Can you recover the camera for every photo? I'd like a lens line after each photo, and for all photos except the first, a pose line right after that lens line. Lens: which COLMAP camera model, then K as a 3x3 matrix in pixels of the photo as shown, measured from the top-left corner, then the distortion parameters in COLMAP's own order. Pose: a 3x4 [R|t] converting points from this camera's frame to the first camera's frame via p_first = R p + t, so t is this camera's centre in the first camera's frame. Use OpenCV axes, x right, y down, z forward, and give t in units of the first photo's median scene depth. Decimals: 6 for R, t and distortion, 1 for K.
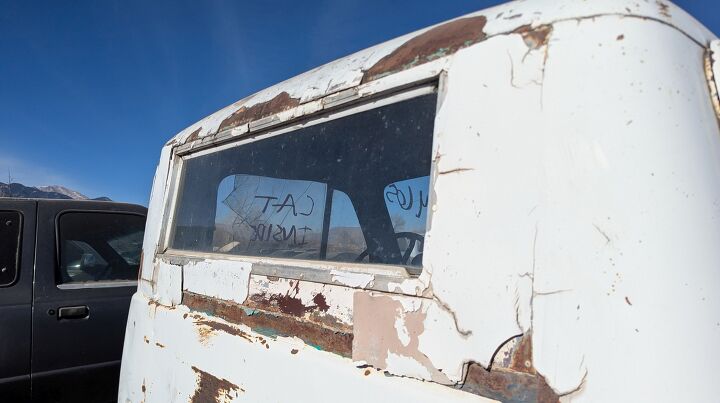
lens RADIAL K [[514.5, 0, 364.3], [0, 514.5, 197.8], [0, 0, 1]] dist [0.067832, -0.064859]
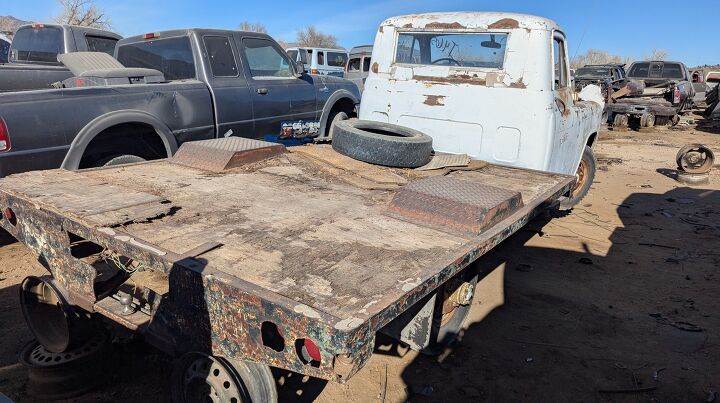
lens RADIAL K [[514.5, 0, 368.6], [0, 514.5, 195.5], [0, 0, 1]] dist [0.067832, -0.064859]
pose [[0.959835, -0.043056, 0.277240, -2.331773], [-0.054637, 0.940552, 0.335226, -0.302955], [-0.275192, -0.336909, 0.900423, -3.341958]]
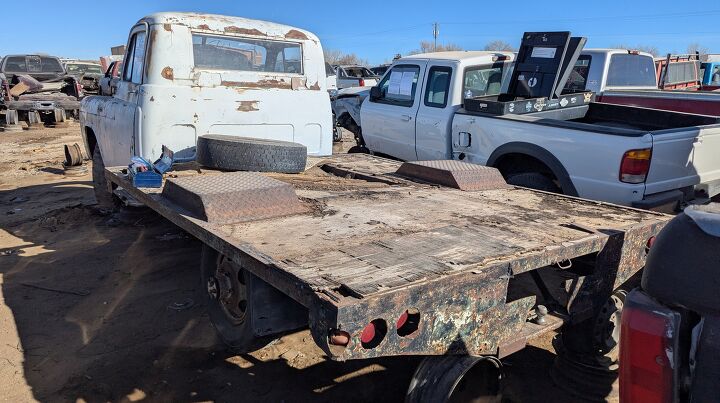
lens RADIAL K [[514.5, 0, 359.2], [0, 514.5, 194.5], [0, 0, 1]] dist [0.067832, -0.064859]
pose [[0.032263, -0.225747, 0.973652, -5.212373], [-0.119946, 0.966244, 0.228004, 0.025303], [-0.992256, -0.124142, 0.004097, 0.031506]]
